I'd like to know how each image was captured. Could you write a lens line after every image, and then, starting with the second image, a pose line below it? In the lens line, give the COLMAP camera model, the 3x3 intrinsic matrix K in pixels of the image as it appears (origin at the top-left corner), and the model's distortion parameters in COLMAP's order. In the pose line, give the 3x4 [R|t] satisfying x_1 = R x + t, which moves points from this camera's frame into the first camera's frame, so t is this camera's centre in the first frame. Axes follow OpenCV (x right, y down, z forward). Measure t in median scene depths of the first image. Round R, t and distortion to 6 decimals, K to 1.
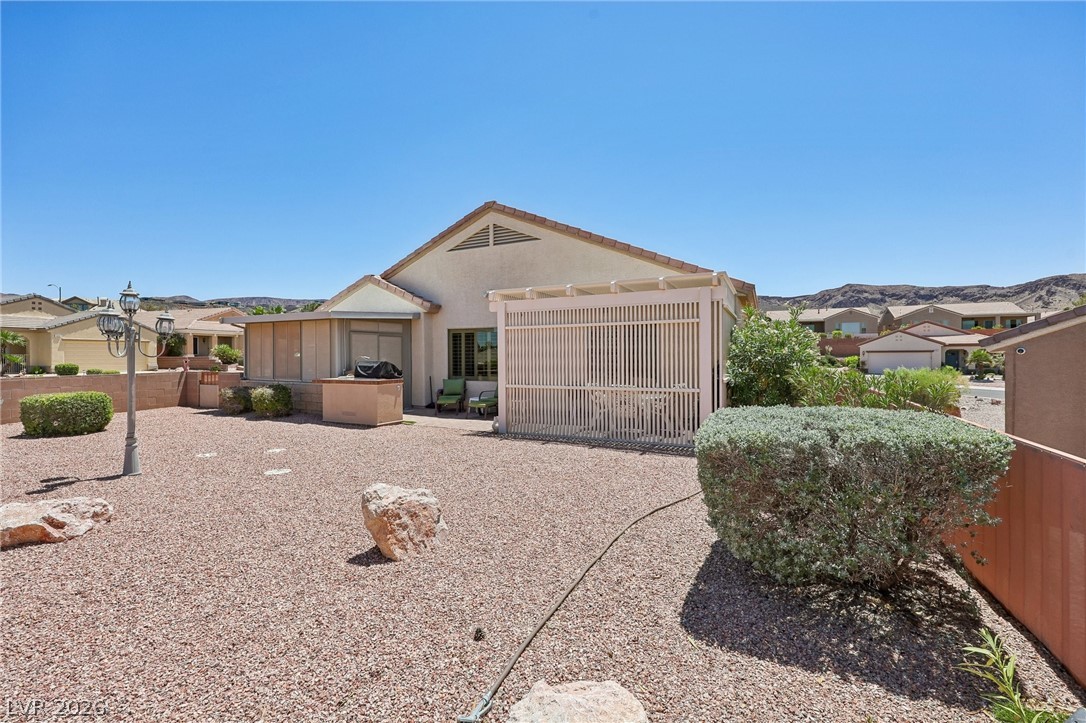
lens RADIAL K [[439.1, 0, 554.4], [0, 439.1, 354.2], [0, 0, 1]] dist [-0.002518, -0.000385]
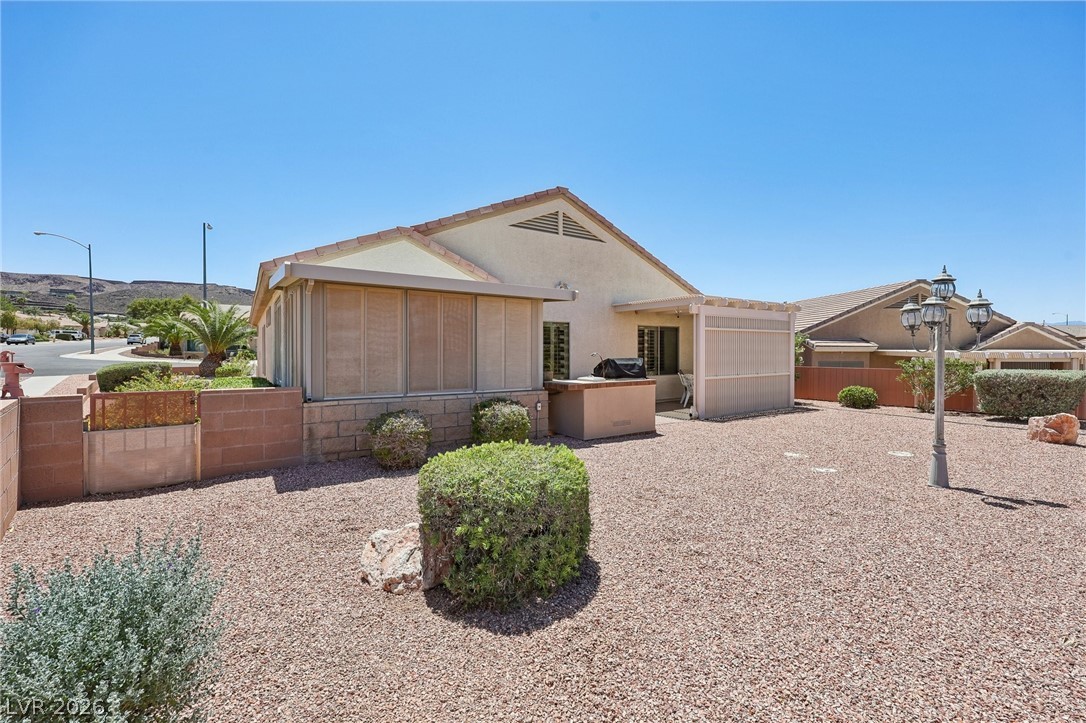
lens RADIAL K [[439.1, 0, 554.4], [0, 439.1, 354.2], [0, 0, 1]] dist [-0.002518, -0.000385]
pose [[0.526407, 0.003302, 0.850226, -0.952120], [-0.001784, 0.999995, -0.002779, 0.008472], [-0.850231, -0.000054, 0.526410, 0.529510]]
